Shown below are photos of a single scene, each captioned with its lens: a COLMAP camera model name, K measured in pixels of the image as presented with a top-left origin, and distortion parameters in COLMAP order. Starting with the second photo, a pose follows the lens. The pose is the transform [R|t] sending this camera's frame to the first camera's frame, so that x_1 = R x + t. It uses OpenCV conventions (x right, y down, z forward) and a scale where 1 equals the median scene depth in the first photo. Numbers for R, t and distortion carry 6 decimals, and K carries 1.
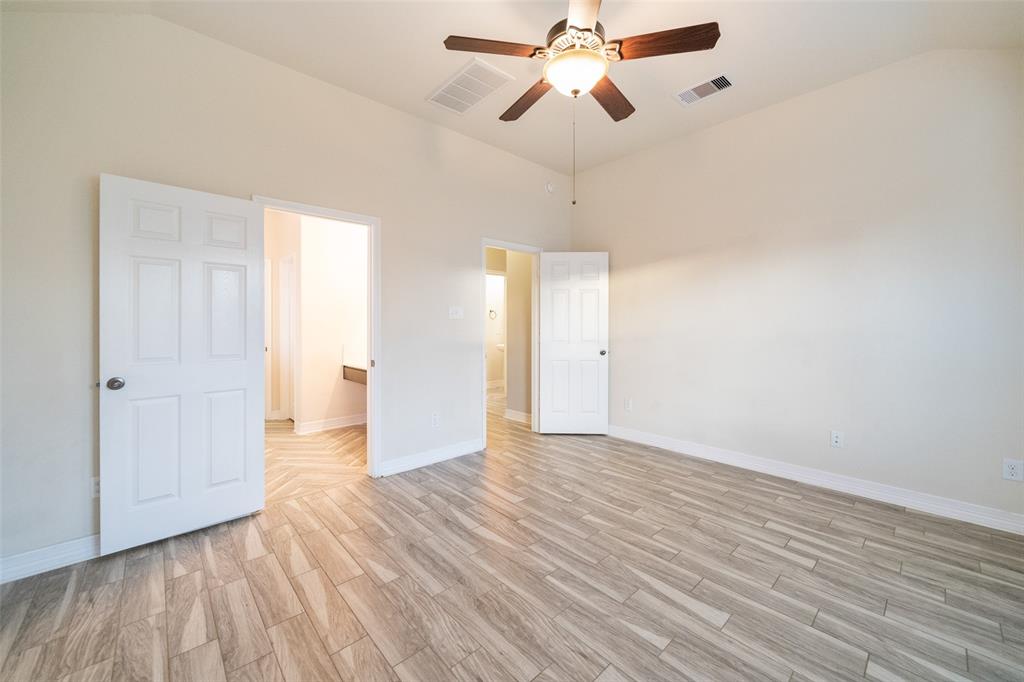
lens RADIAL K [[388.9, 0, 511.5], [0, 388.9, 326.6], [0, 0, 1]] dist [-0.002225, -0.000506]
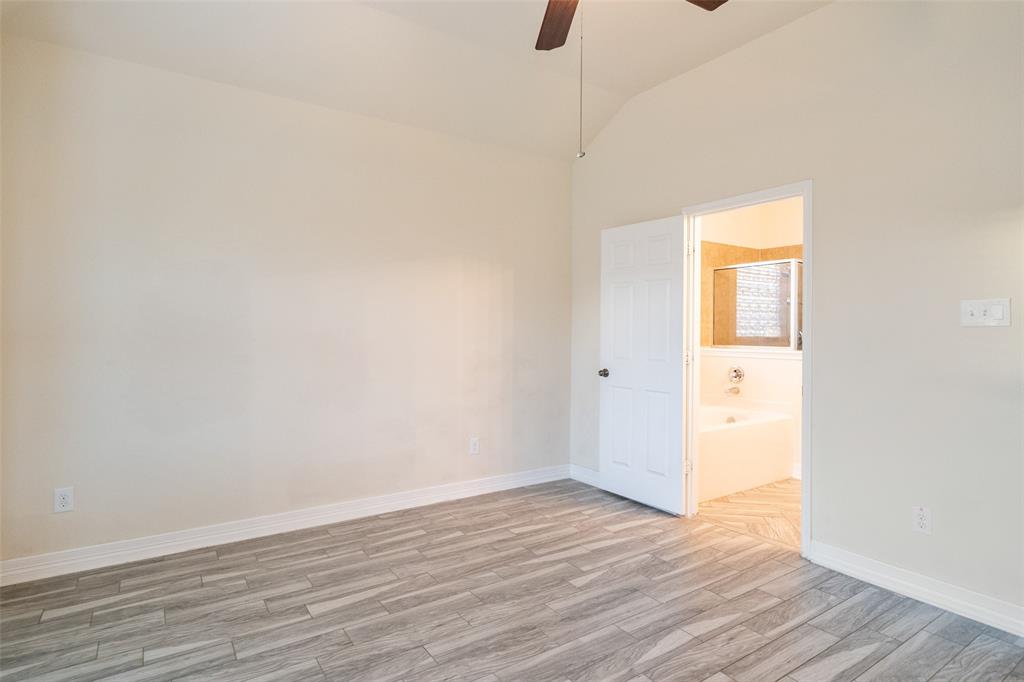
lens RADIAL K [[526.6, 0, 511.9], [0, 526.6, 332.9], [0, 0, 1]] dist [-0.004110, 0.000459]
pose [[-0.129057, 0.006337, -0.991617, 0.873509], [-0.015105, 0.999851, 0.008355, -0.012611], [0.991522, 0.016057, -0.128942, 0.817400]]
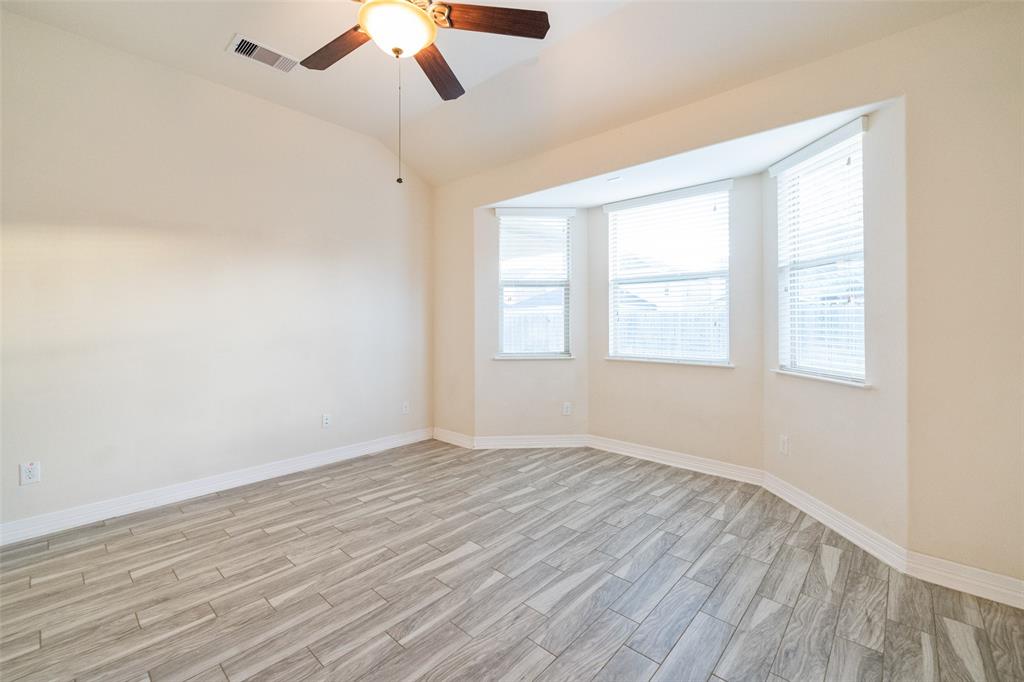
lens RADIAL K [[437.4, 0, 508.2], [0, 437.4, 336.5], [0, 0, 1]] dist [0.001691, 0.000089]
pose [[-0.089898, -0.029875, 0.995503, -0.642844], [0.009655, 0.999477, 0.030866, -0.001738], [-0.995904, 0.012386, -0.089562, 0.693911]]
